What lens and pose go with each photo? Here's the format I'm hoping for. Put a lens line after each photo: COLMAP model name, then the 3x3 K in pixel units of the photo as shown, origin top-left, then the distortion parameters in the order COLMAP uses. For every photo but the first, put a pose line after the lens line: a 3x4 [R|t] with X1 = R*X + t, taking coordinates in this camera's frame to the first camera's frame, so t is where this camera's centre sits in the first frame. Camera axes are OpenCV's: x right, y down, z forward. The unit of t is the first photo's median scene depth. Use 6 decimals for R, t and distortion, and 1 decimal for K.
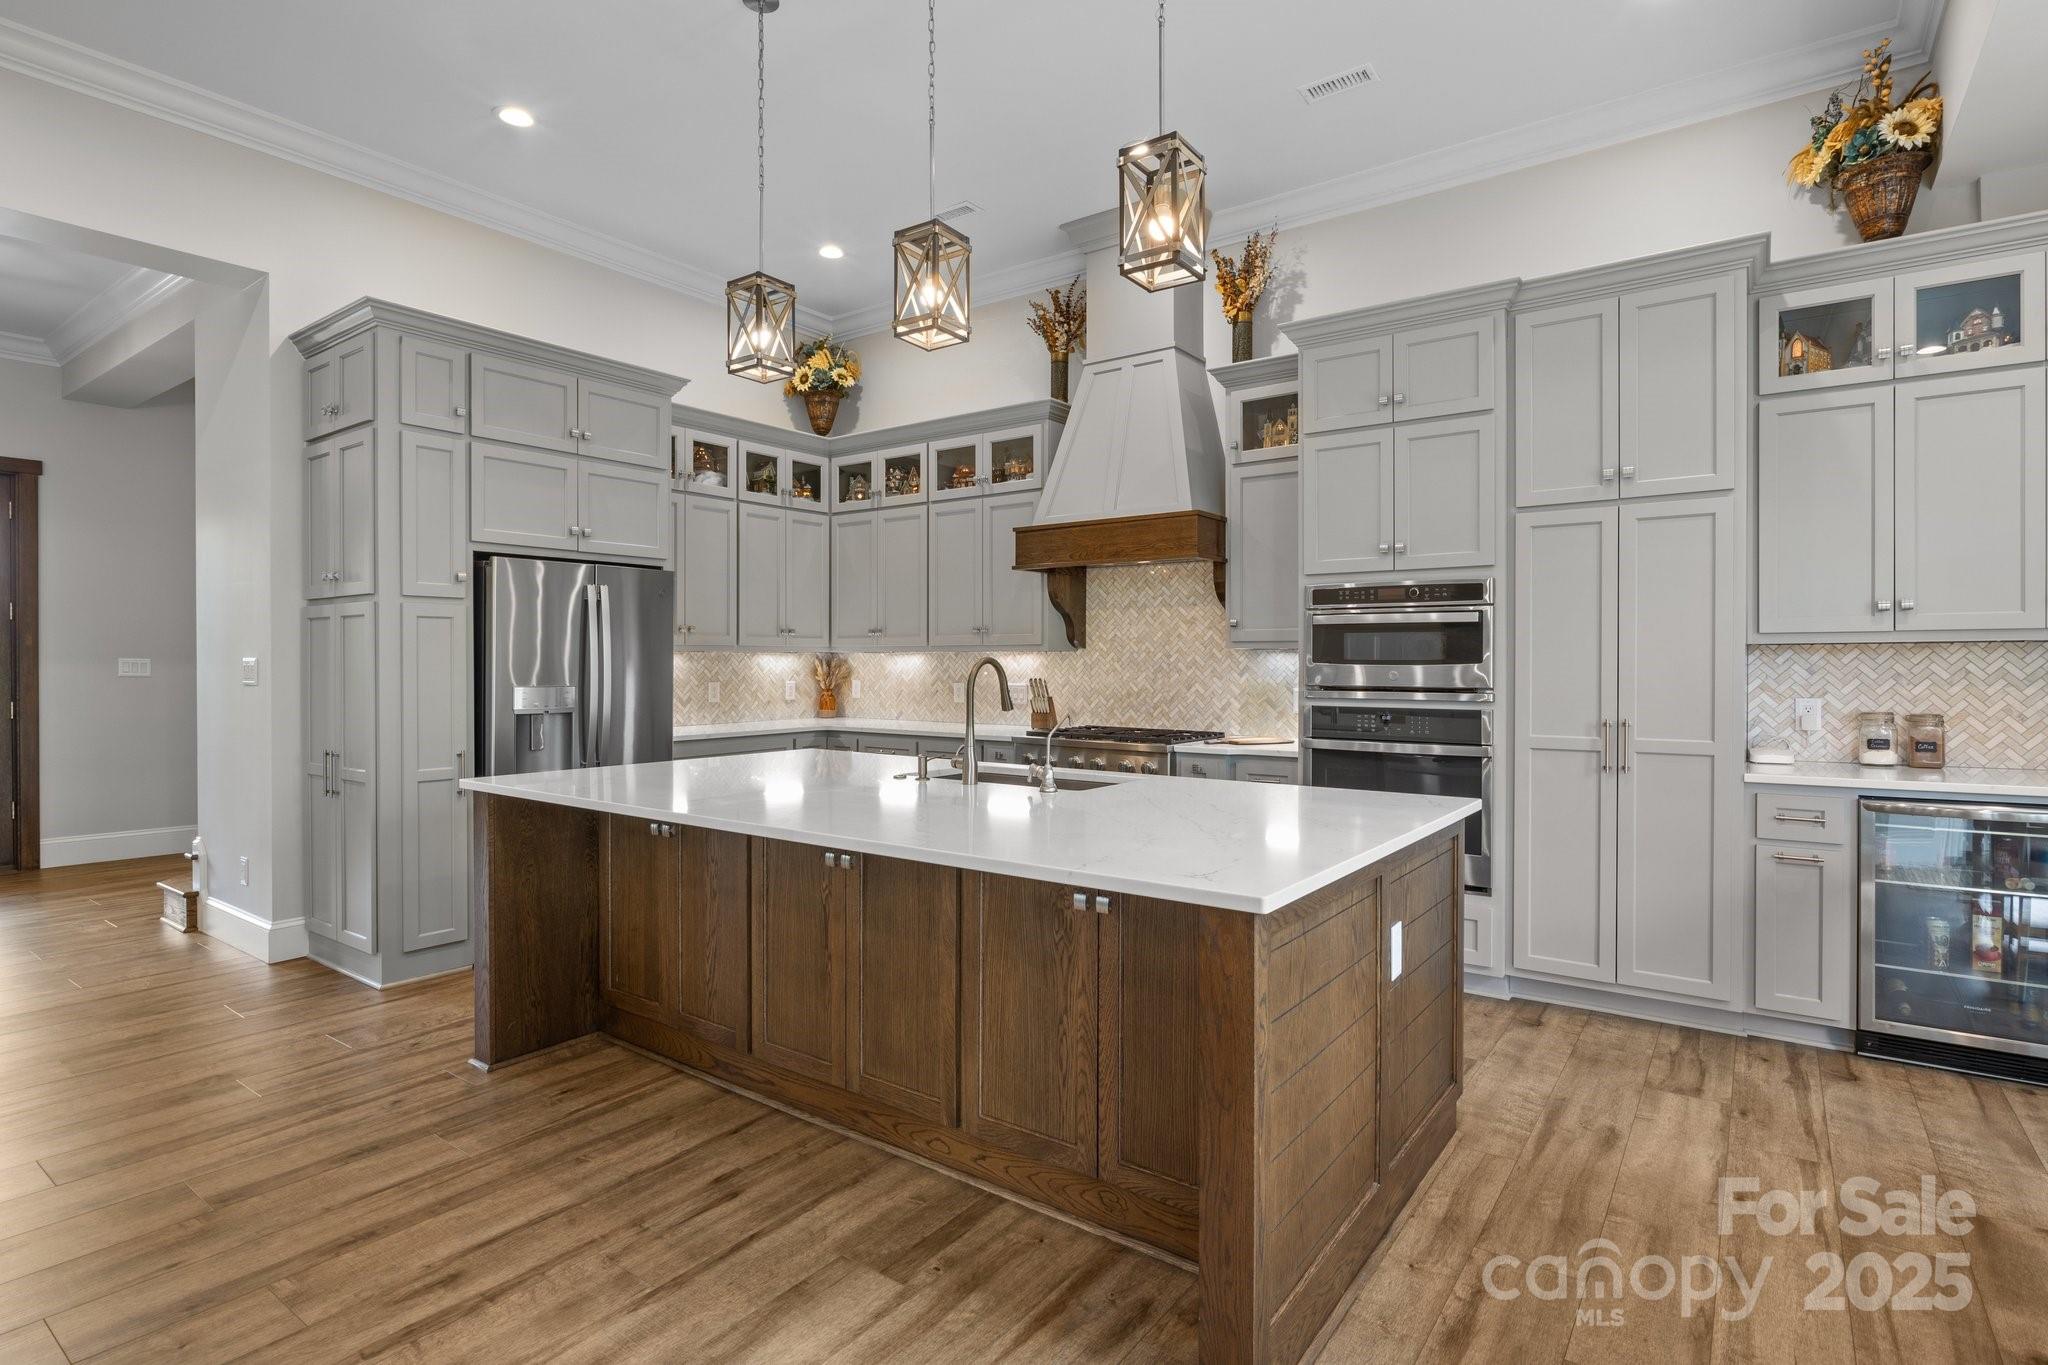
lens RADIAL K [[1022.2, 0, 1015.7], [0, 1022.2, 669.3], [0, 0, 1]] dist [-0.008199, 0.000942]
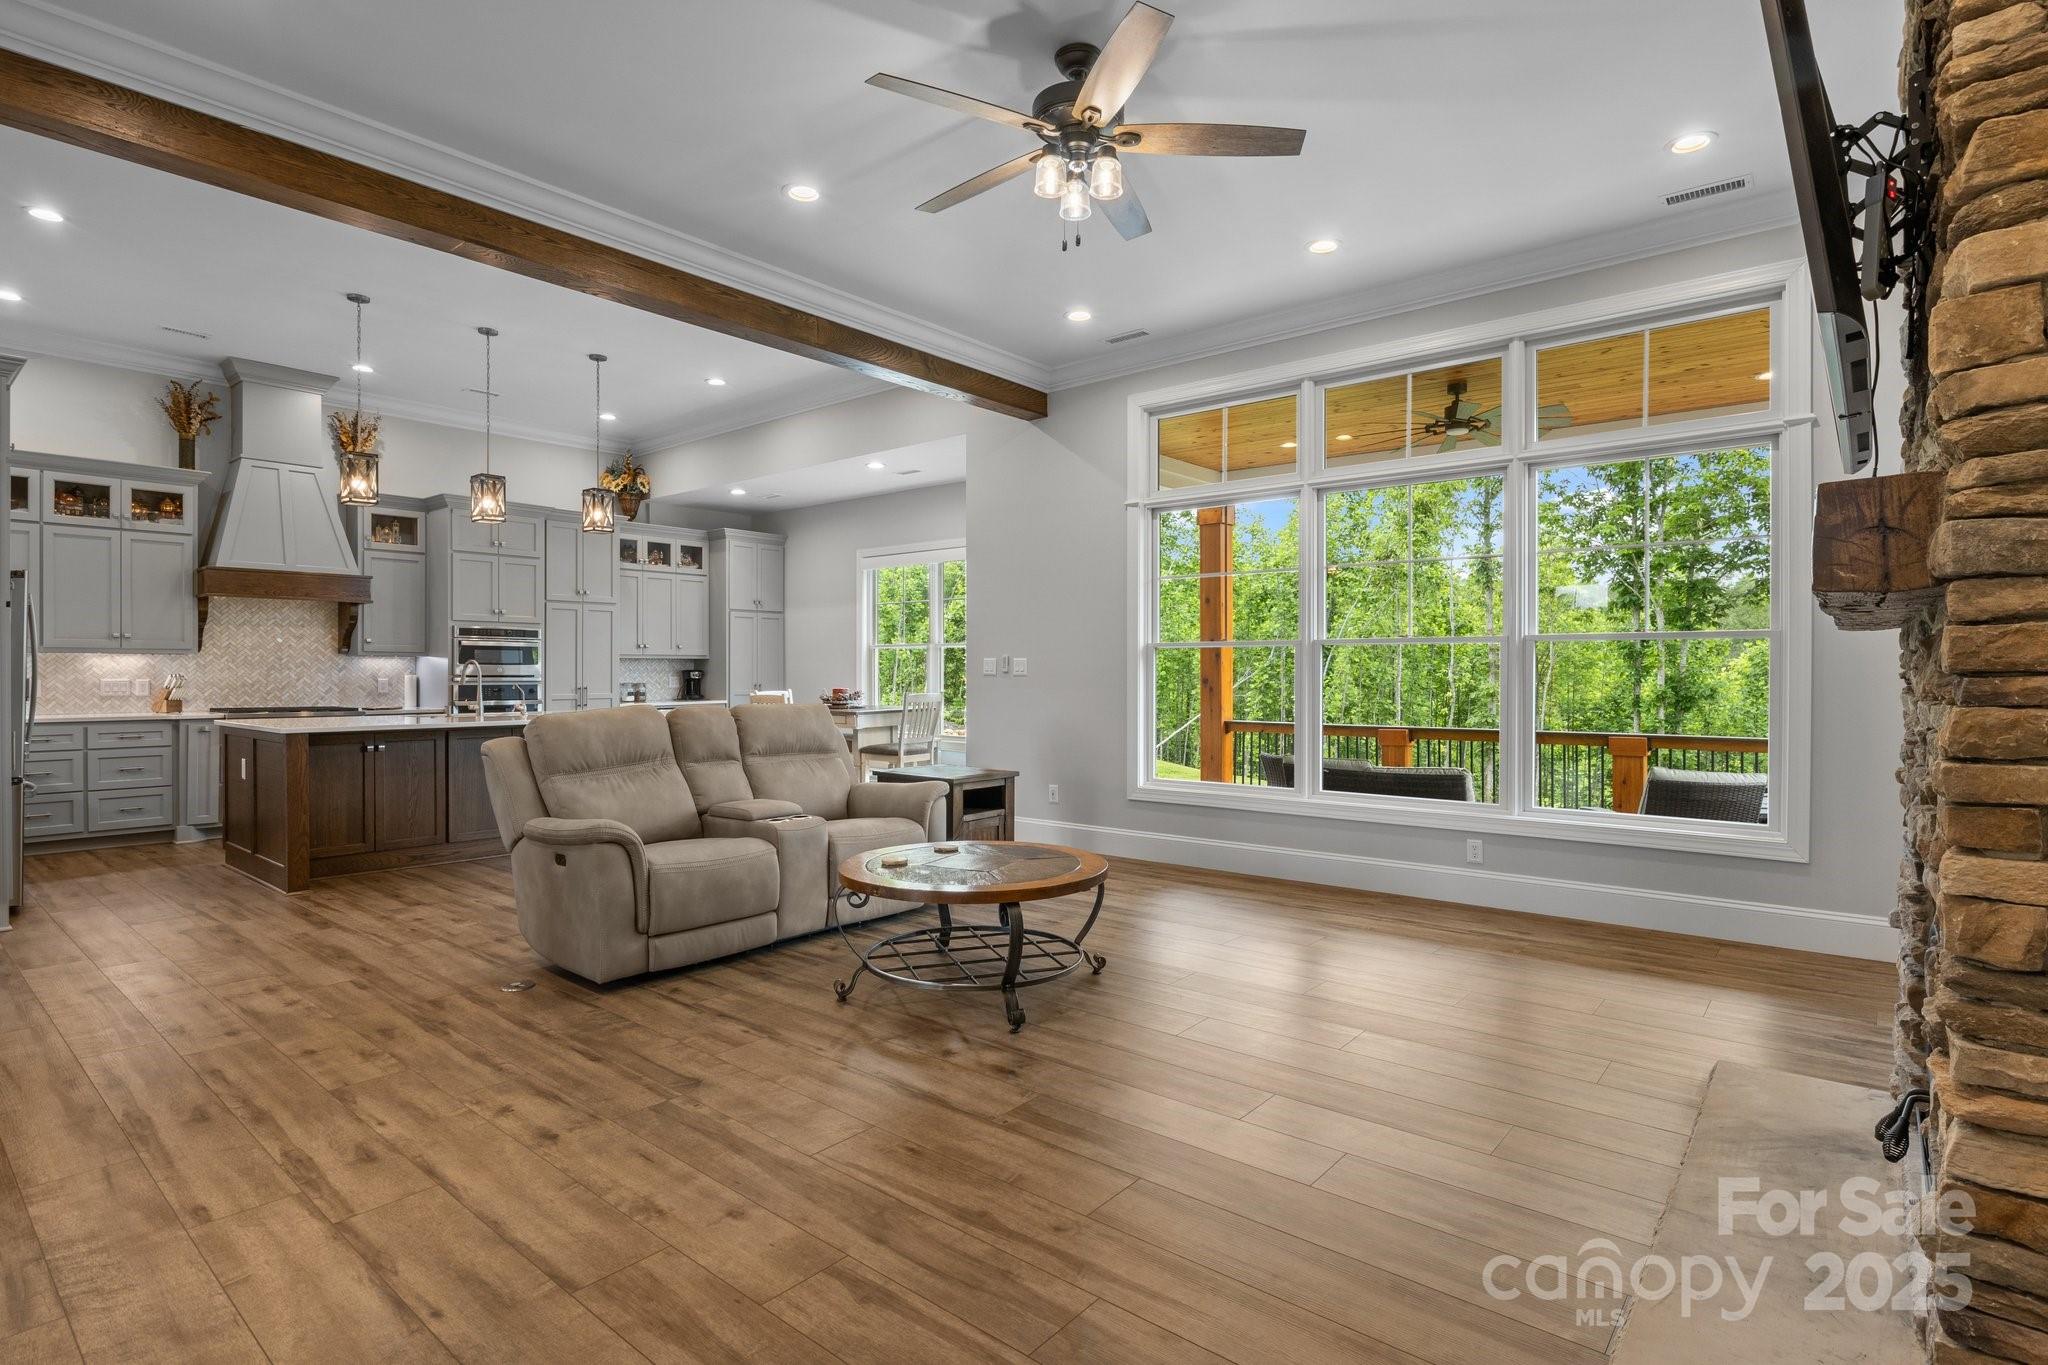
lens RADIAL K [[1022.2, 0, 1028.8], [0, 1022.2, 673.9], [0, 0, 1]] dist [-0.008199, 0.000942]
pose [[0.058246, -0.000590, 0.998302, -1.544527], [0.006300, 0.999980, 0.000223, 0.018747], [-0.998282, 0.006277, 0.058249, -0.229479]]
